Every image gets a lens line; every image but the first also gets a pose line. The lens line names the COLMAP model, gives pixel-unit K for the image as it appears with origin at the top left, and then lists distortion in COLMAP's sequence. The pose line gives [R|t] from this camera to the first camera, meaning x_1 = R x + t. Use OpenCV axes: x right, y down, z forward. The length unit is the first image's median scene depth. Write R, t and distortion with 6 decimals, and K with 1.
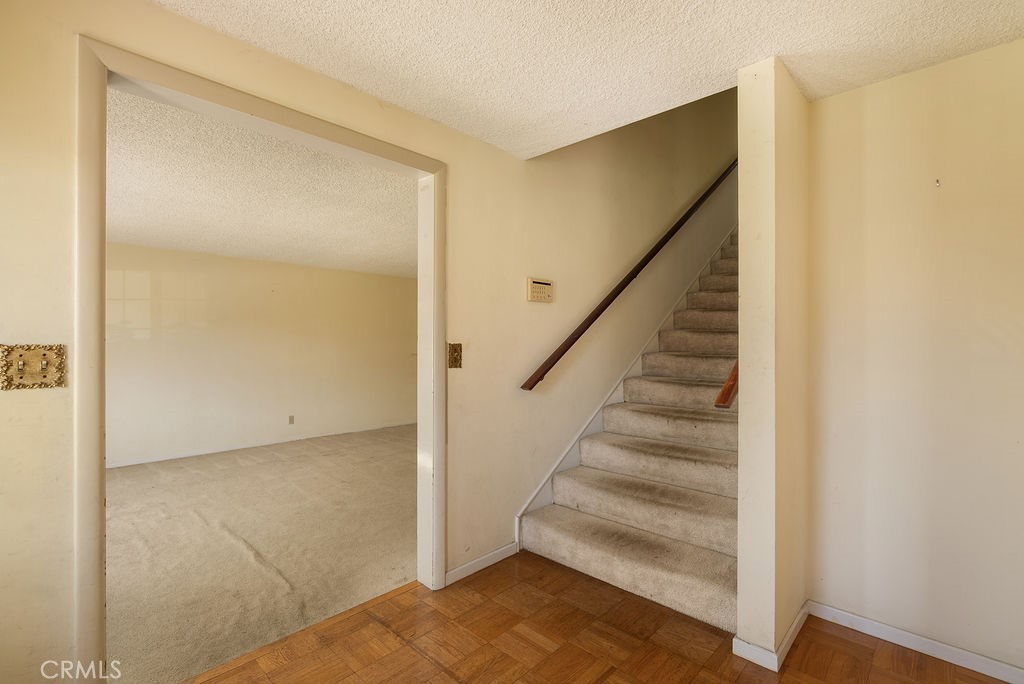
lens RADIAL K [[471.0, 0, 507.8], [0, 471.0, 340.5], [0, 0, 1]] dist [-0.001560, 0.000738]
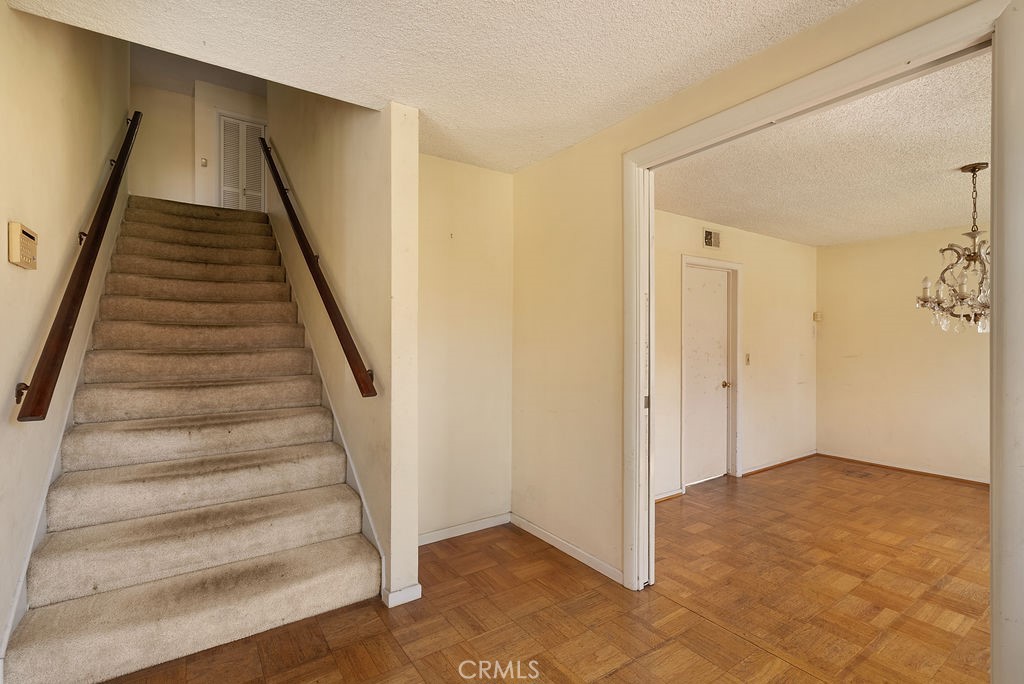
lens RADIAL K [[471.0, 0, 513.5], [0, 471.0, 336.5], [0, 0, 1]] dist [-0.001560, 0.000738]
pose [[0.210598, 0.002087, 0.977571, -0.390366], [-0.003213, 0.999994, -0.001443, 0.002291], [-0.977567, -0.002838, 0.210603, 0.312604]]
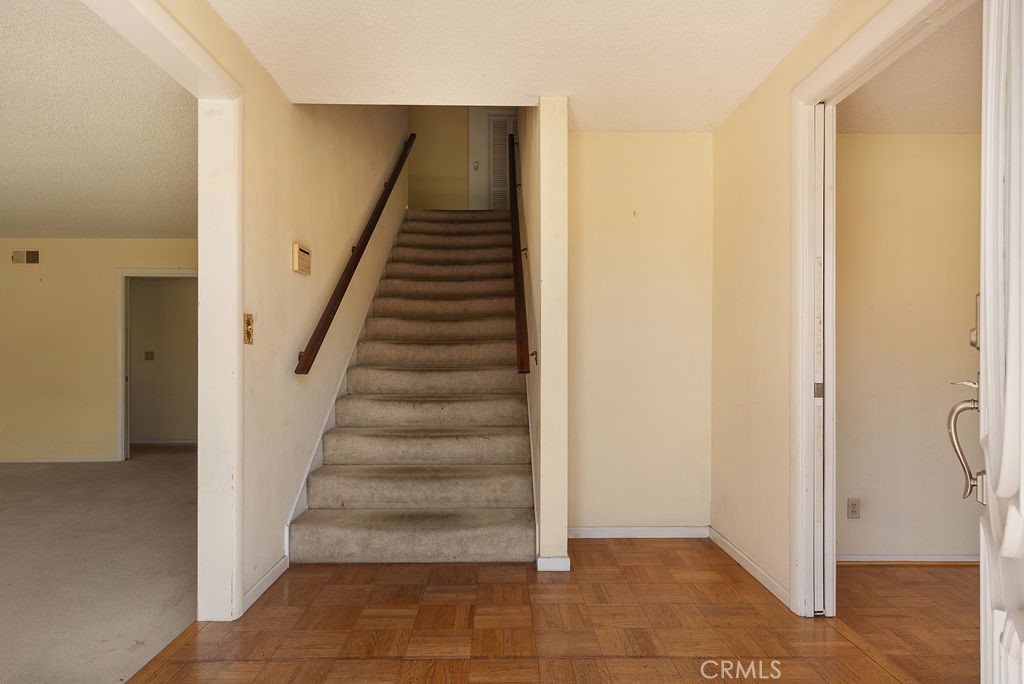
lens RADIAL K [[616.1, 0, 507.5], [0, 616.1, 349.1], [0, 0, 1]] dist [0.007431, 0.001449]
pose [[0.717754, 0.001474, 0.696295, -0.471208], [-0.003312, 0.999994, 0.001297, 0.056341], [-0.696289, -0.003236, 0.717755, -0.065757]]
